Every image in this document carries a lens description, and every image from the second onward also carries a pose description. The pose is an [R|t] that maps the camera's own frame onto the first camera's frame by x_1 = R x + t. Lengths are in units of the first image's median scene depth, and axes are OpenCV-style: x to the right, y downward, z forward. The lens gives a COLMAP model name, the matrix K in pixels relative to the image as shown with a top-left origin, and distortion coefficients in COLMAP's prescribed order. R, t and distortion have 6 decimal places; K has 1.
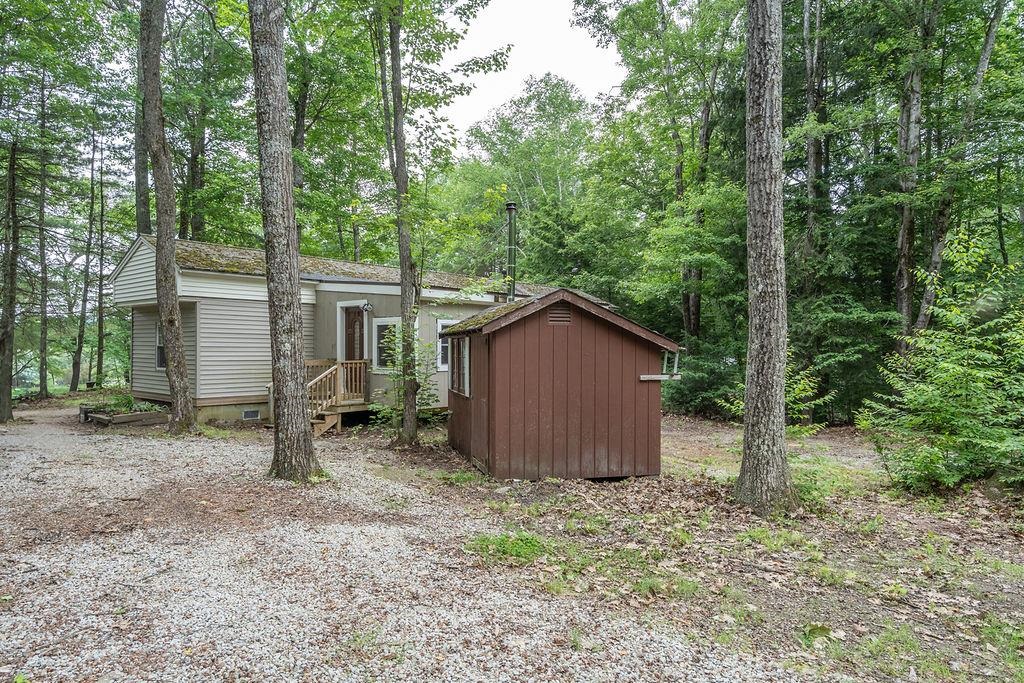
lens RADIAL K [[628.9, 0, 514.8], [0, 628.9, 343.3], [0, 0, 1]] dist [0.008136, -0.000638]
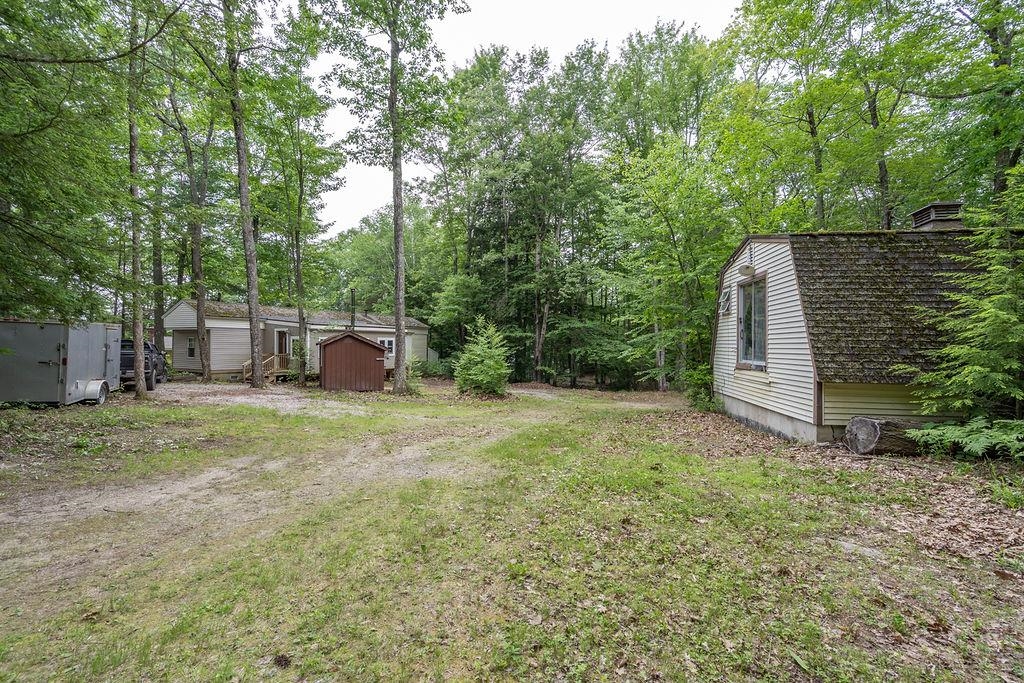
lens RADIAL K [[463.7, 0, 501.8], [0, 463.7, 345.7], [0, 0, 1]] dist [-0.001985, 0.000988]
pose [[0.985454, 0.004993, 0.169871, 0.265516], [-0.005650, 0.999978, 0.003385, -0.014719], [-0.169850, -0.004296, 0.985461, -0.866656]]
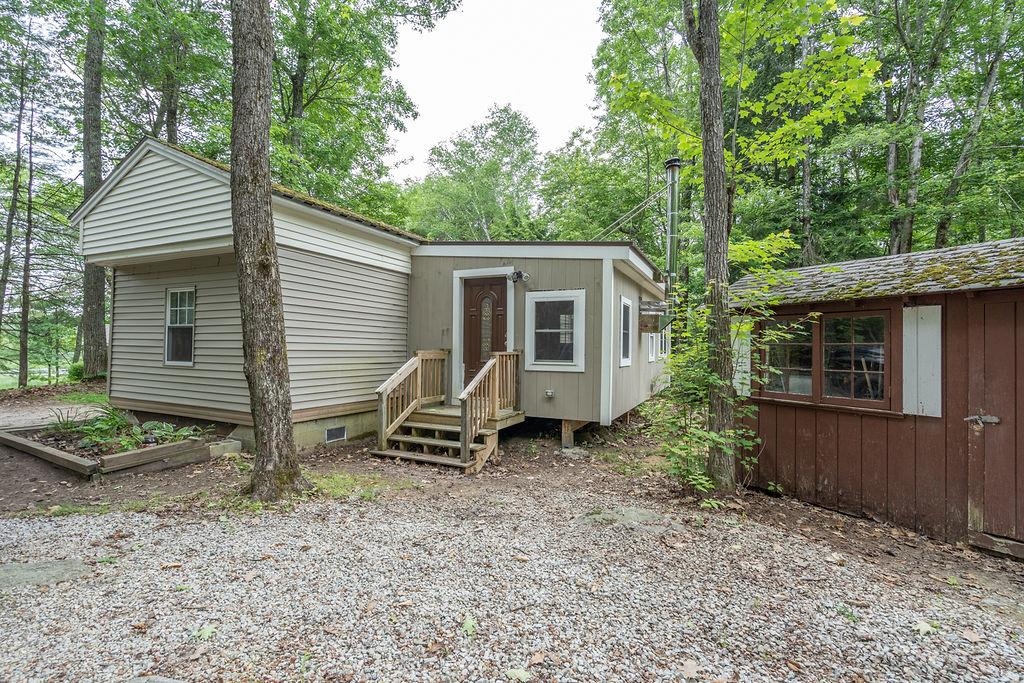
lens RADIAL K [[463.7, 0, 515.7], [0, 463.7, 340.1], [0, 0, 1]] dist [-0.001985, 0.000988]
pose [[0.969135, 0.013212, 0.246178, -0.374983], [-0.010822, 0.999880, -0.011060, 0.020231], [-0.246294, 0.008054, 0.969162, 0.512700]]
